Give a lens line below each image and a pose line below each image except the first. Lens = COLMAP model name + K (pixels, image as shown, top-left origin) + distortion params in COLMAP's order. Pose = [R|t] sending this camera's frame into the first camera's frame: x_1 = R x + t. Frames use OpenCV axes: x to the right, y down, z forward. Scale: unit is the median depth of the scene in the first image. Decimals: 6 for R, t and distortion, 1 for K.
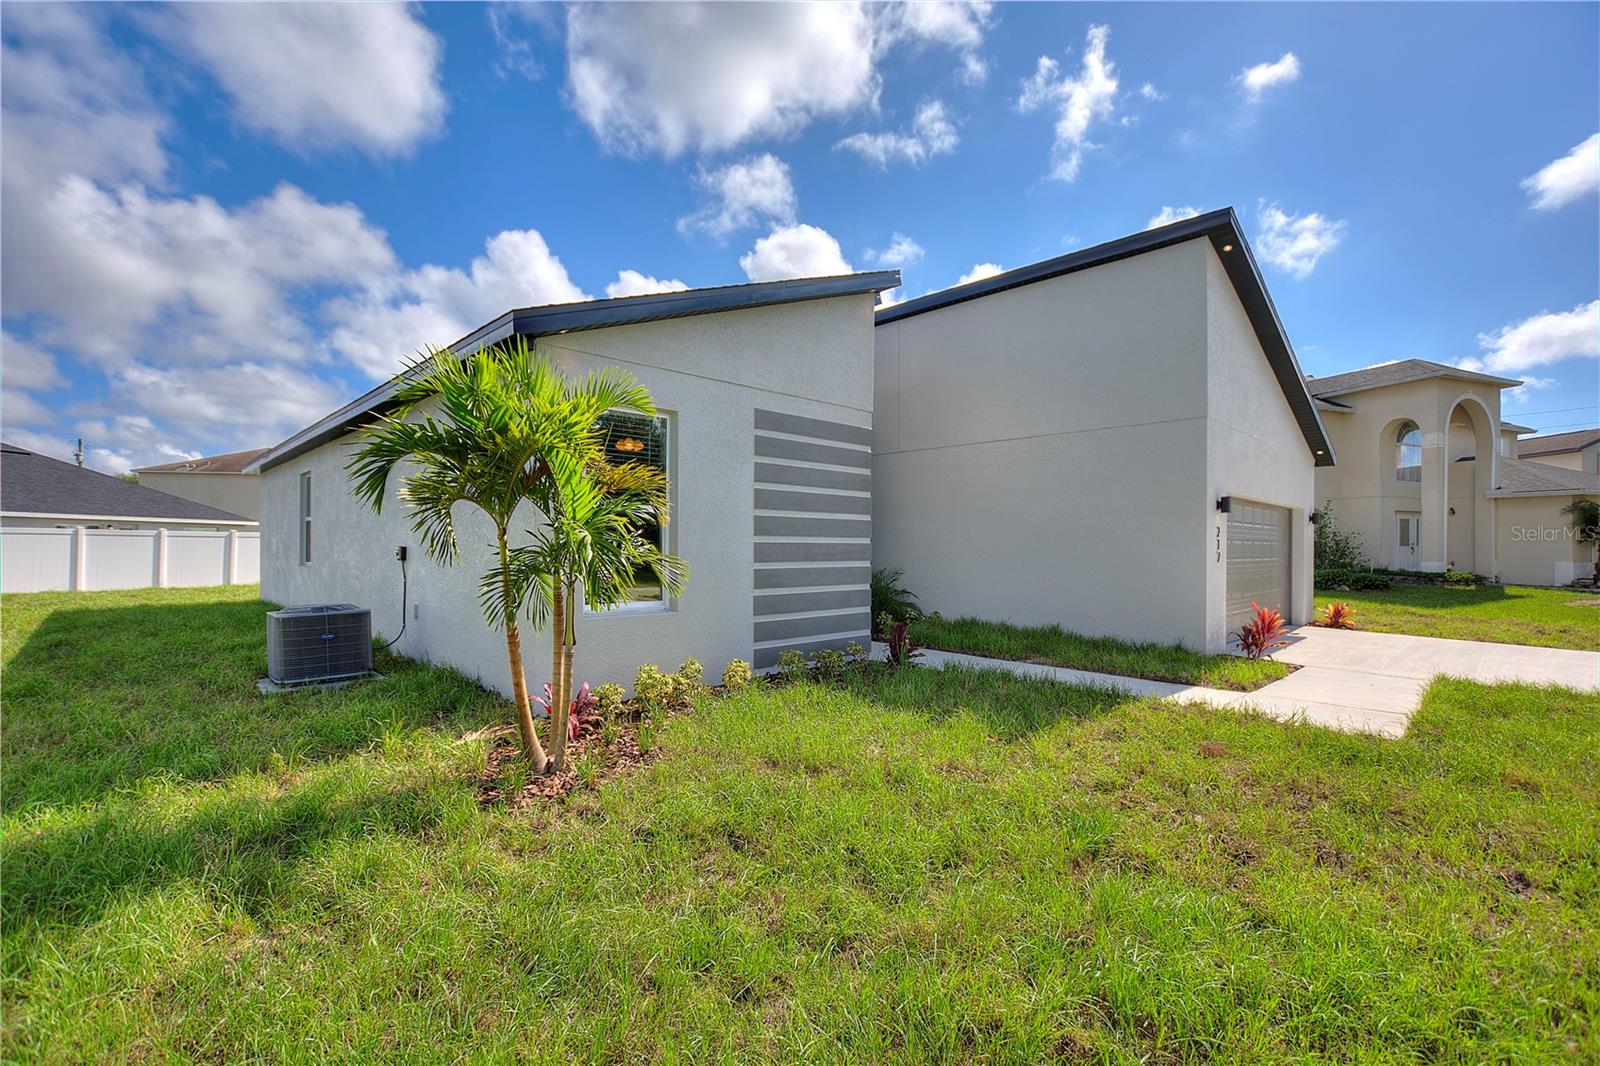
lens RADIAL K [[694.6, 0, 800.8], [0, 694.6, 540.8], [0, 0, 1]] dist [0.006081, -0.002711]
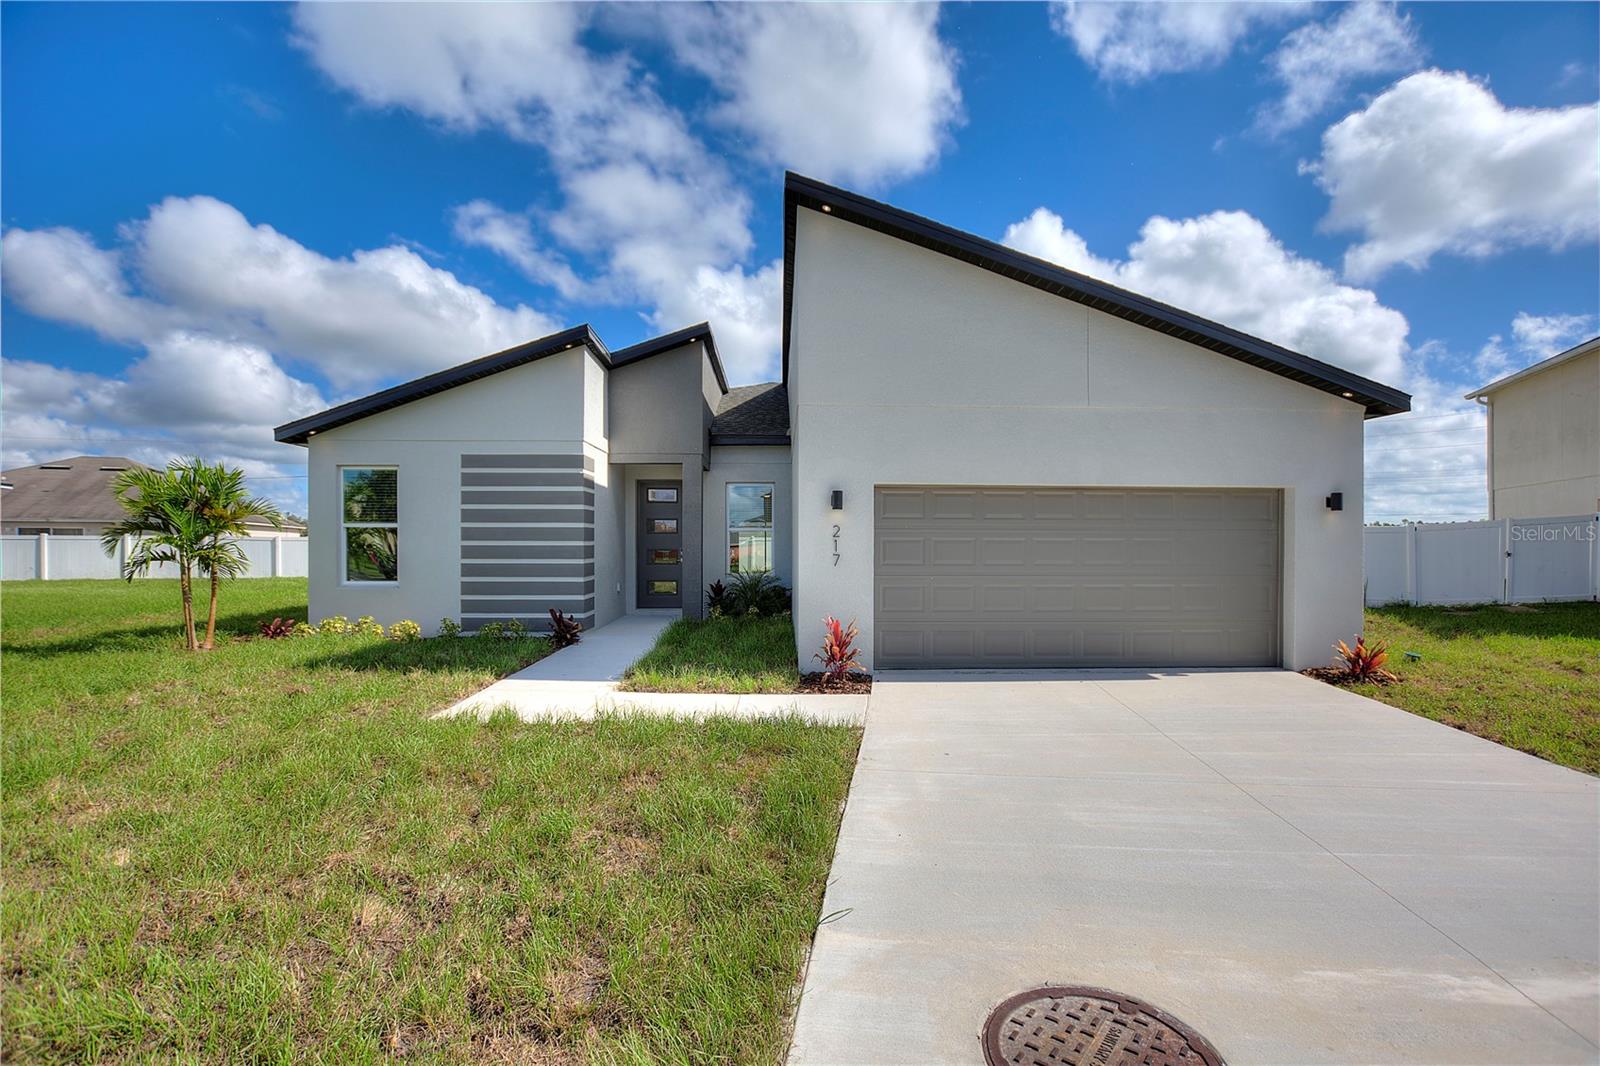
lens RADIAL K [[694.6, 0, 792.2], [0, 694.6, 528.6], [0, 0, 1]] dist [0.006081, -0.002711]
pose [[0.726846, -0.014958, -0.686637, 1.186059], [0.012035, 0.999887, -0.009043, -0.009048], [0.686695, -0.001690, 0.726944, 0.331747]]
